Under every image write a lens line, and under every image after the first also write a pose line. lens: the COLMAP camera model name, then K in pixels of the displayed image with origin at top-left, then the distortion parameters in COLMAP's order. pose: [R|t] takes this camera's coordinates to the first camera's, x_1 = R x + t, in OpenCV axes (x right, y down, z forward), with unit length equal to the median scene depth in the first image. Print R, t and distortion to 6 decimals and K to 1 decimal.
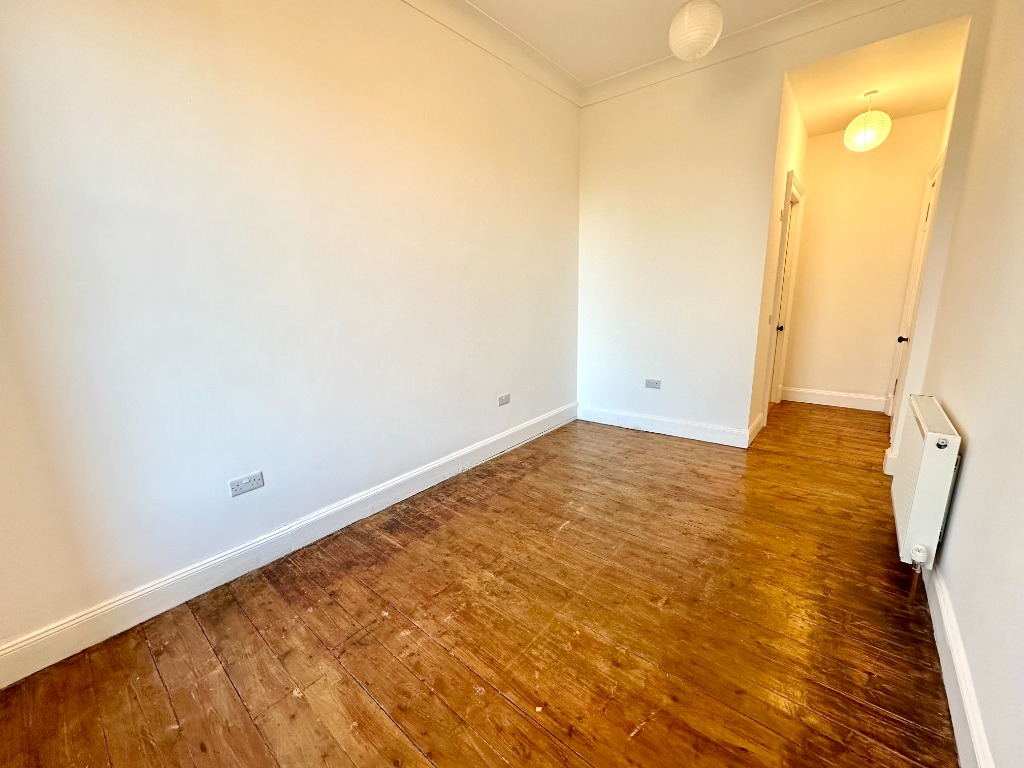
lens RADIAL K [[407.0, 0, 511.0], [0, 407.0, 382.8], [0, 0, 1]] dist [-0.000669, 0.000061]
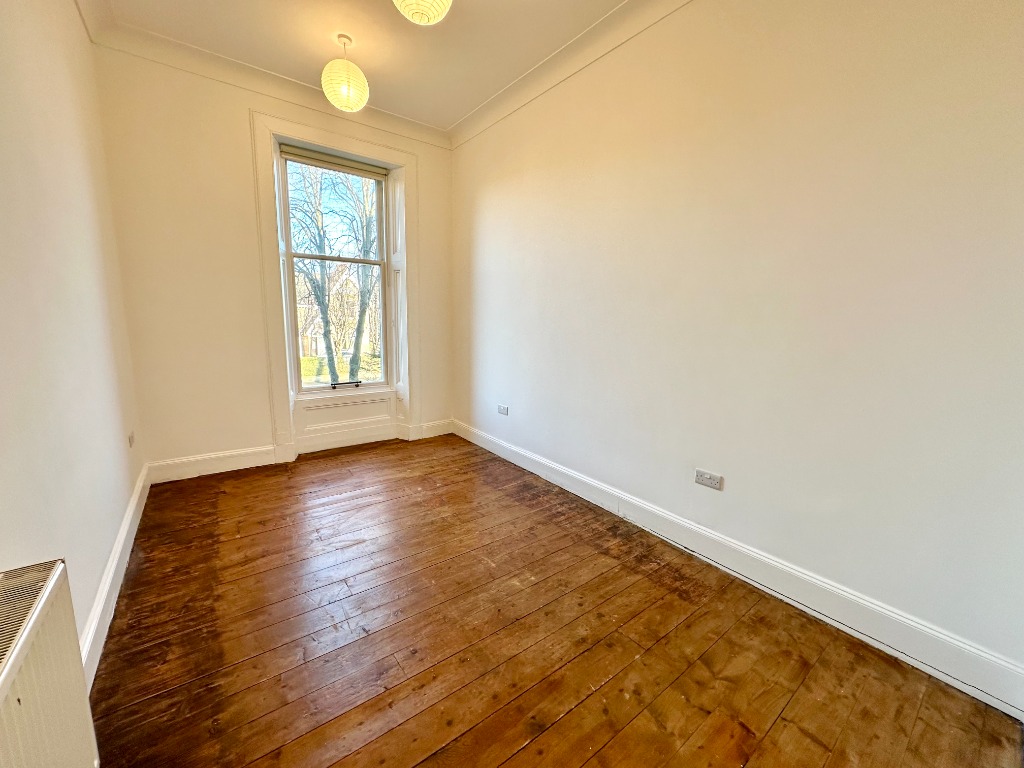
lens RADIAL K [[407.0, 0, 511.0], [0, 407.0, 382.8], [0, 0, 1]] dist [-0.000669, 0.000061]
pose [[-0.222612, 0.178235, -0.958476, 0.884713], [-0.235812, 0.944108, 0.230332, -0.245196], [0.945958, 0.277294, -0.168140, 1.033831]]
